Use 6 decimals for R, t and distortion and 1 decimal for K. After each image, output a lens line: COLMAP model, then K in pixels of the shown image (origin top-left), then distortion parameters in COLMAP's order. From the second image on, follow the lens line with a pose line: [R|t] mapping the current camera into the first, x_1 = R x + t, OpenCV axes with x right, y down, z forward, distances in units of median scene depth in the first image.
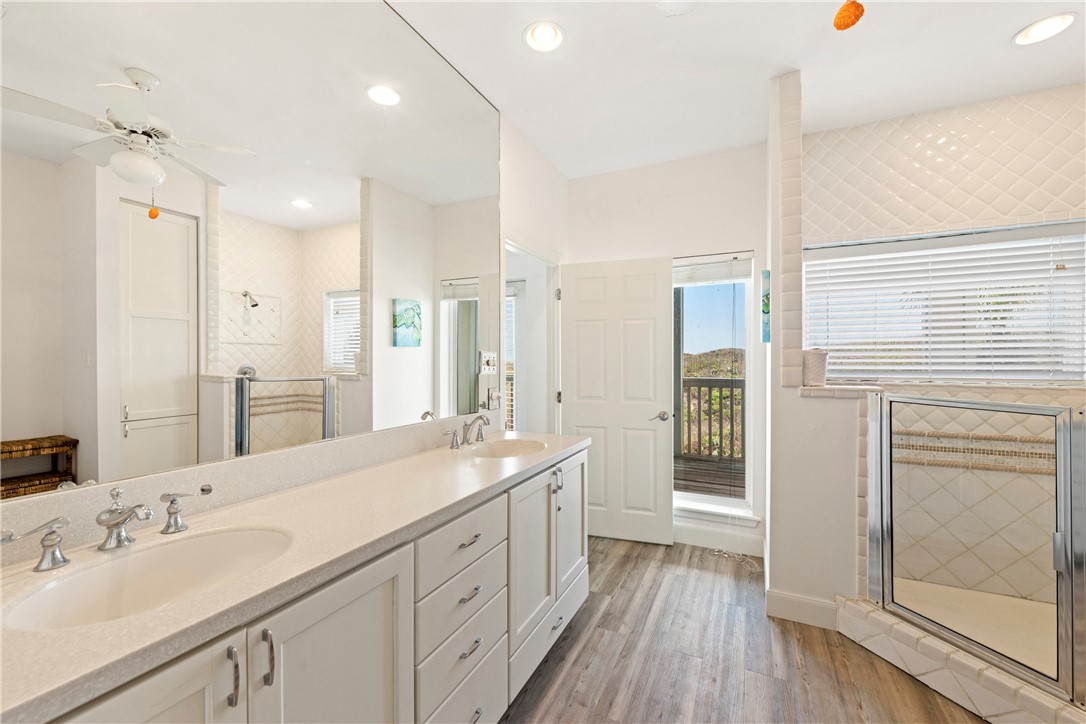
lens RADIAL K [[434.7, 0, 545.0], [0, 434.7, 359.6], [0, 0, 1]] dist [-0.002146, 0.000164]
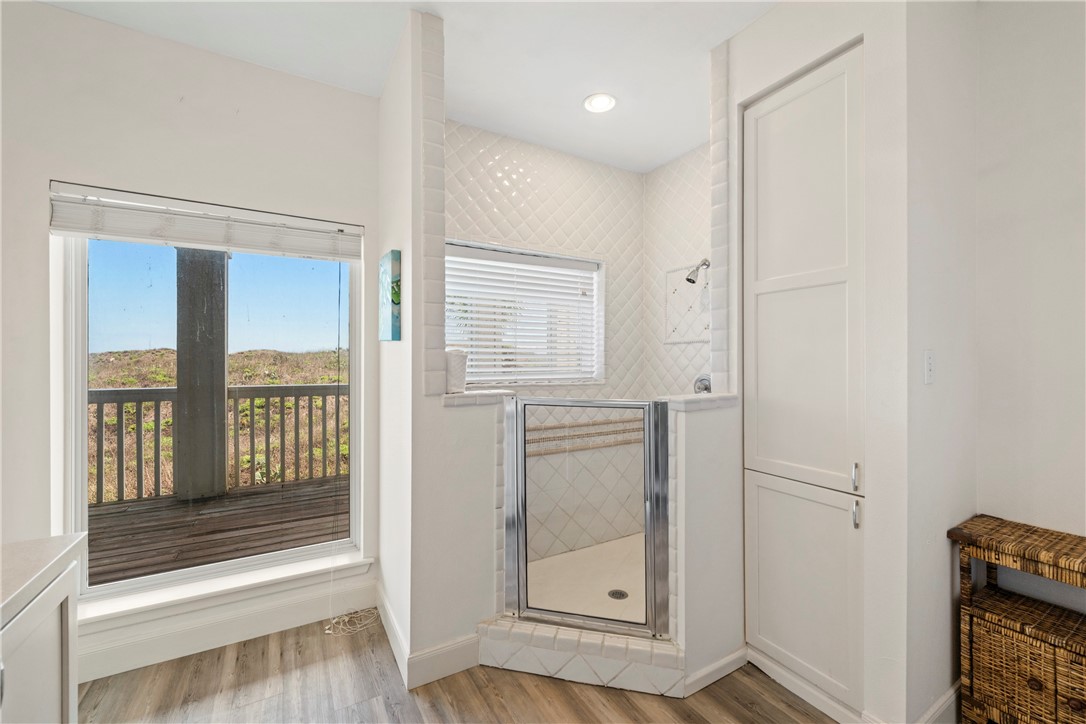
lens RADIAL K [[434.7, 0, 535.8], [0, 434.7, 360.2], [0, 0, 1]] dist [-0.002146, 0.000164]
pose [[0.556714, 0.005182, 0.830688, -0.011369], [-0.001149, 0.999984, -0.005468, 0.000371], [-0.830703, 0.002090, 0.556711, 0.384599]]
